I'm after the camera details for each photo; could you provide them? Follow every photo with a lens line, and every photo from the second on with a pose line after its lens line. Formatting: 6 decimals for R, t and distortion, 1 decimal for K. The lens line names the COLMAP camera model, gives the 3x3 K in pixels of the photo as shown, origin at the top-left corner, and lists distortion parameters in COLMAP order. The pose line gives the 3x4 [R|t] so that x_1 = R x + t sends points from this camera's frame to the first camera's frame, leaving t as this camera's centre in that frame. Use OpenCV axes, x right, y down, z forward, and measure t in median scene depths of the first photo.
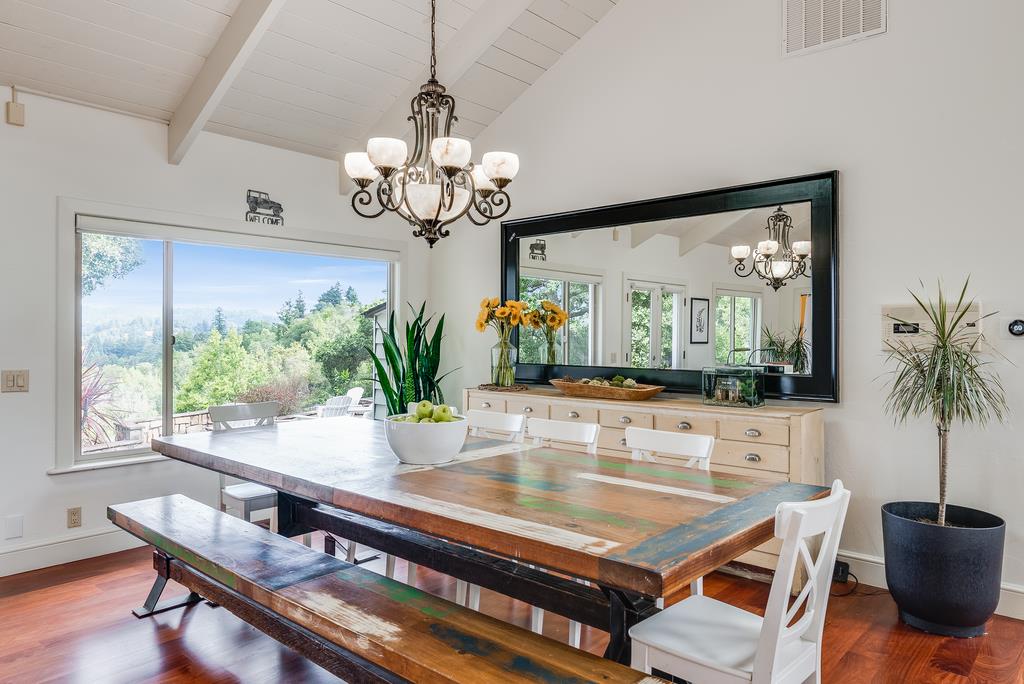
lens RADIAL K [[682.0, 0, 513.6], [0, 682.0, 329.9], [0, 0, 1]] dist [0.004587, 0.000279]
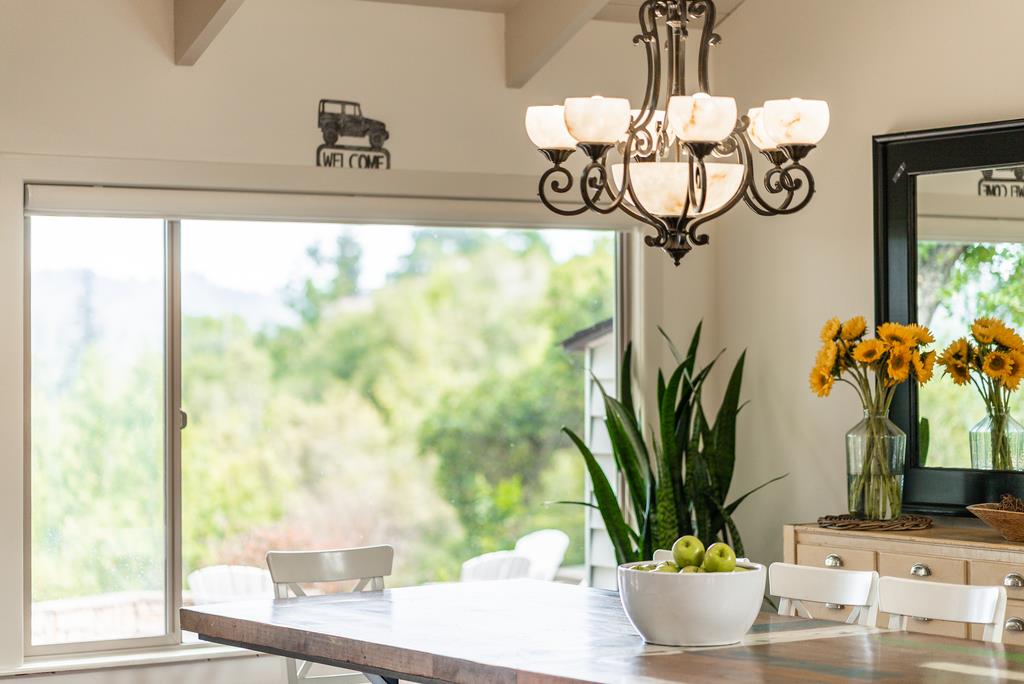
lens RADIAL K [[2519.0, 0, 512.0], [0, 2519.0, 342.0], [0, 0, 1]] dist [0.018218, 0.311360]
pose [[0.971982, -0.010031, -0.234840, 0.143520], [0.010909, 0.999938, 0.002439, -0.039047], [0.234801, -0.004933, 0.972031, -0.644660]]
